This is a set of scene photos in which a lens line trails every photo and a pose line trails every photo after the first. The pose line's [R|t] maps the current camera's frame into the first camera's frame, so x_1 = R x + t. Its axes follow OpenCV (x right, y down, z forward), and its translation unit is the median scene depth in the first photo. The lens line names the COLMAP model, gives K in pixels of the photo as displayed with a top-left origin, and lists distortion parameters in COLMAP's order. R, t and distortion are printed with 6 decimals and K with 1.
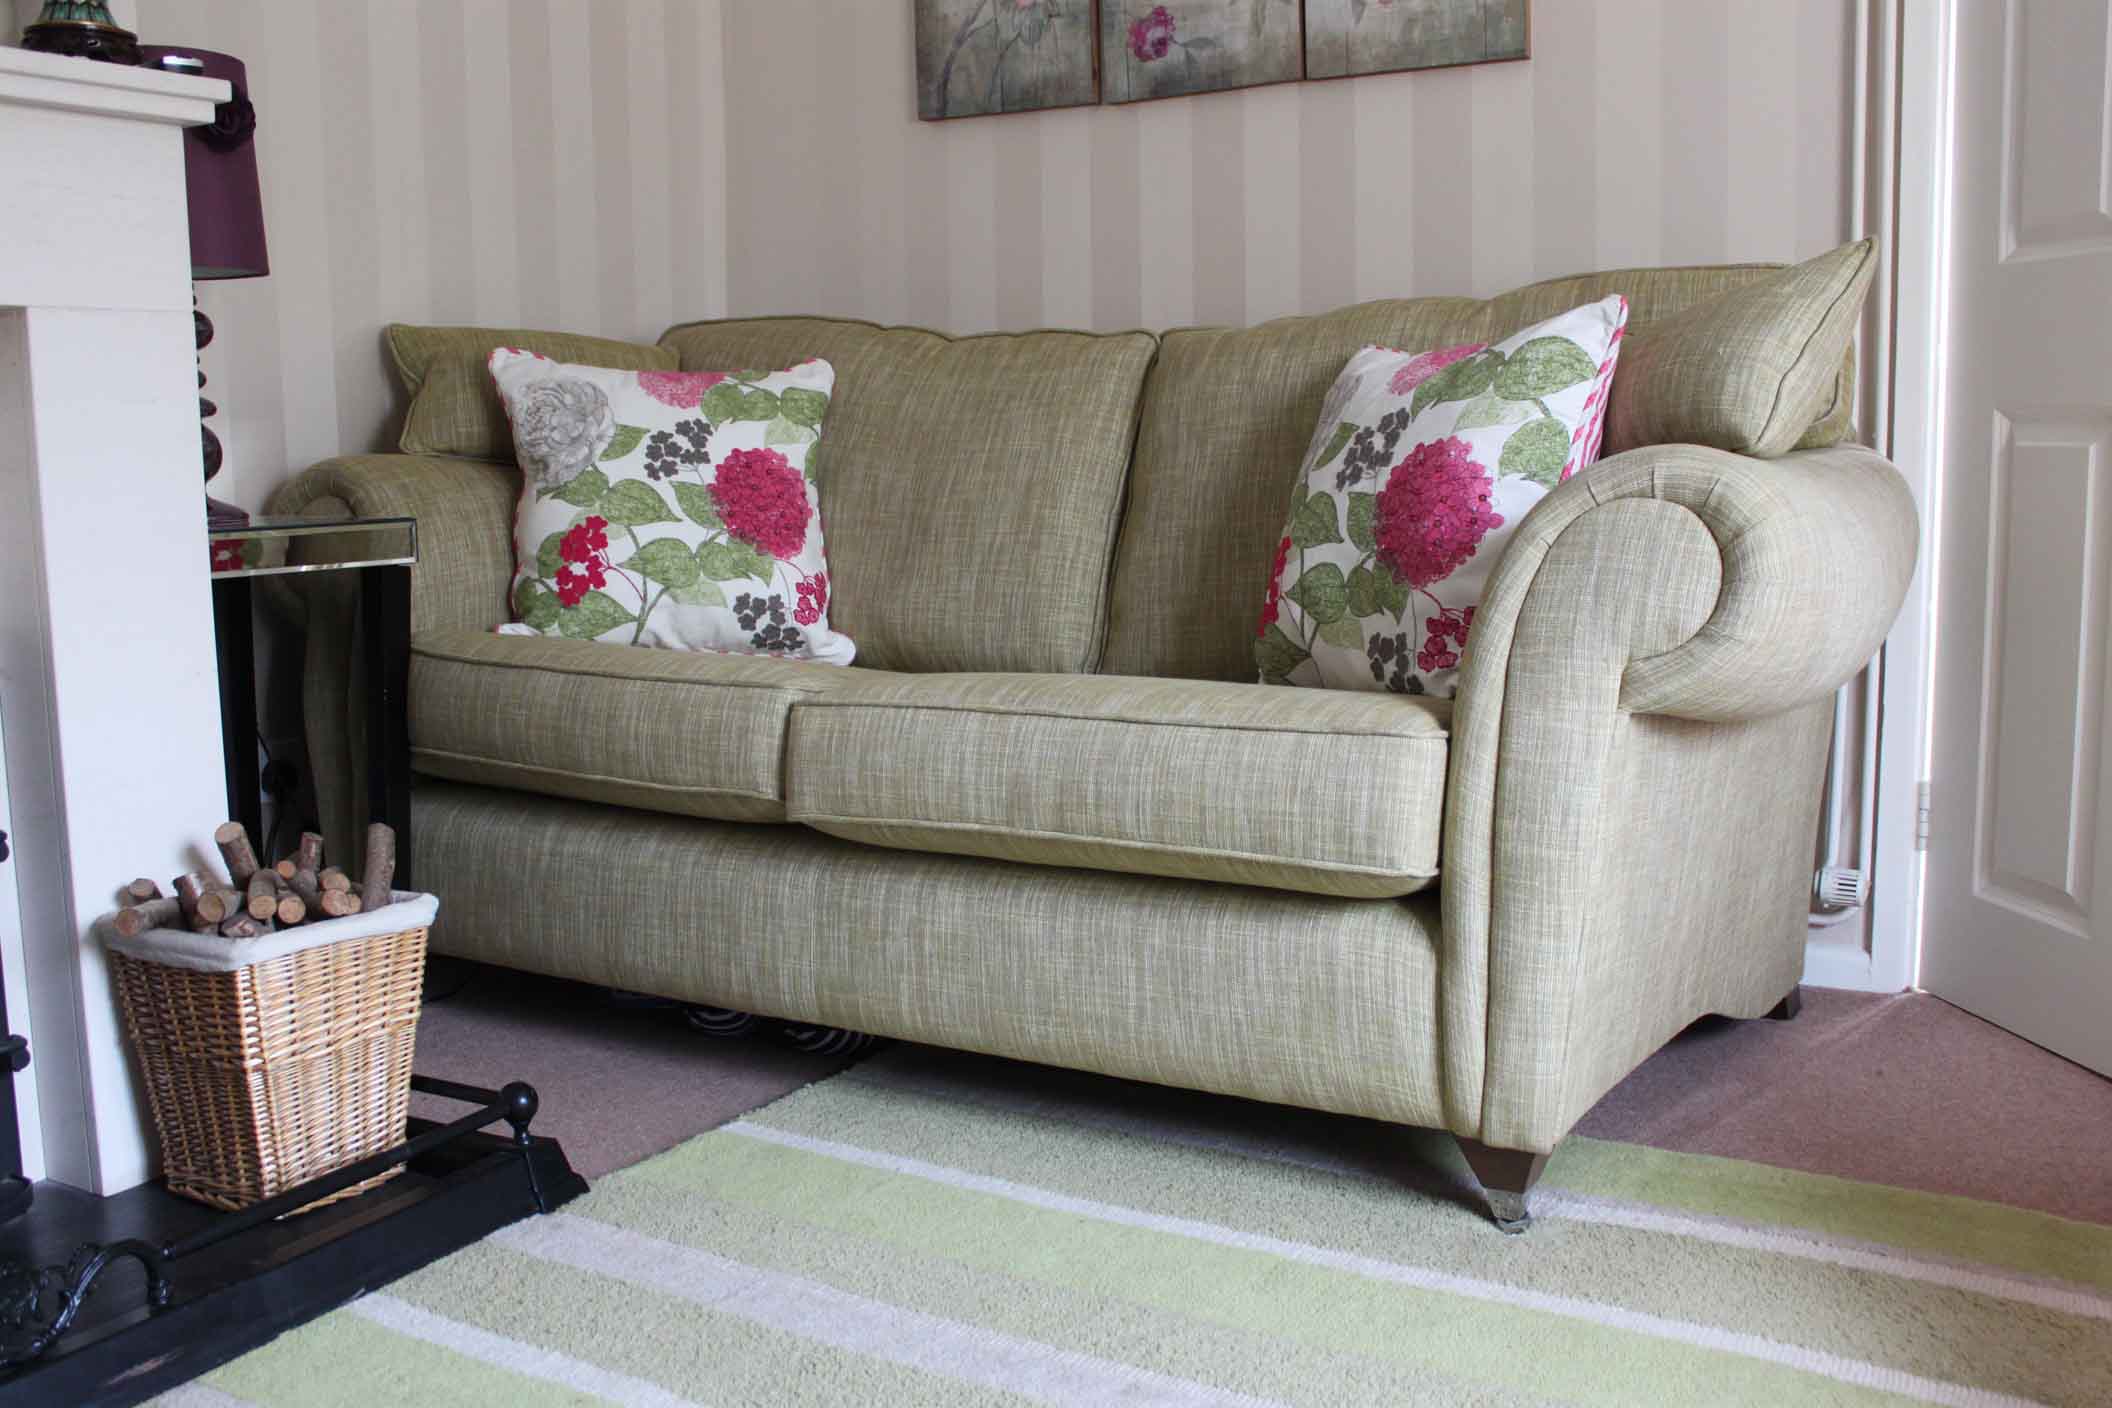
lens RADIAL K [[1900.6, 0, 1056.0], [0, 1900.6, 704.0], [0, 0, 1]] dist [-0.131580, 0.014823]
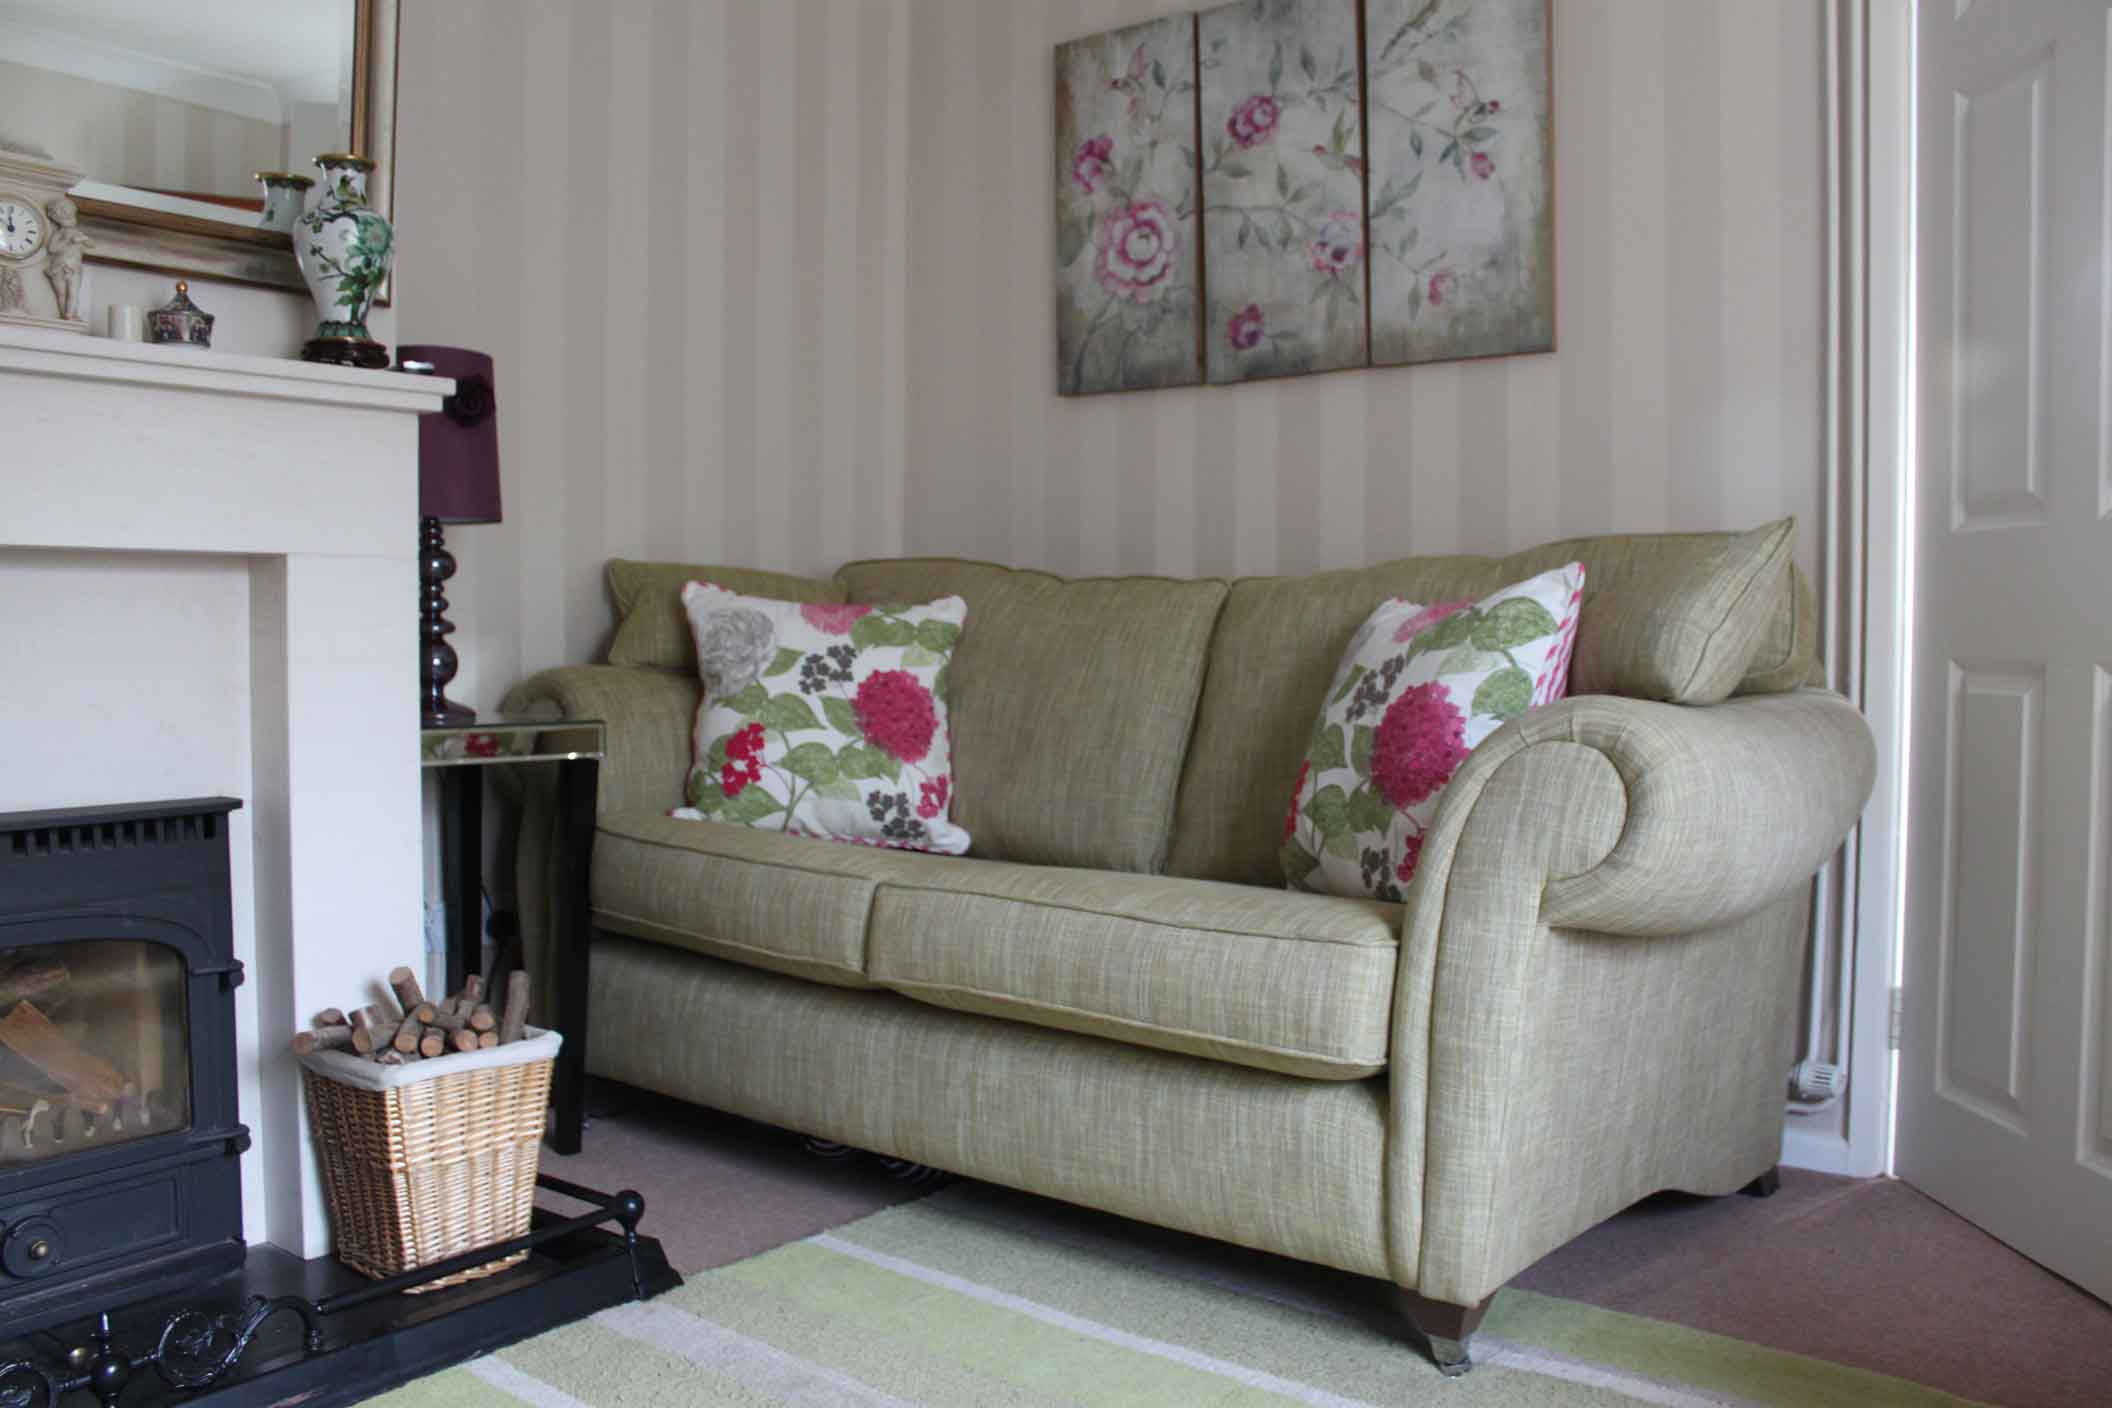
lens RADIAL K [[1702.9, 0, 1170.1], [0, 1702.9, 701.6], [0, 0, 1]] dist [-0.179456, 0.163641]
pose [[0.994047, 0.026108, -0.105779, 0.151281], [-0.036215, 0.994839, -0.094784, -0.022245], [0.102758, 0.098050, 0.989862, -0.055186]]
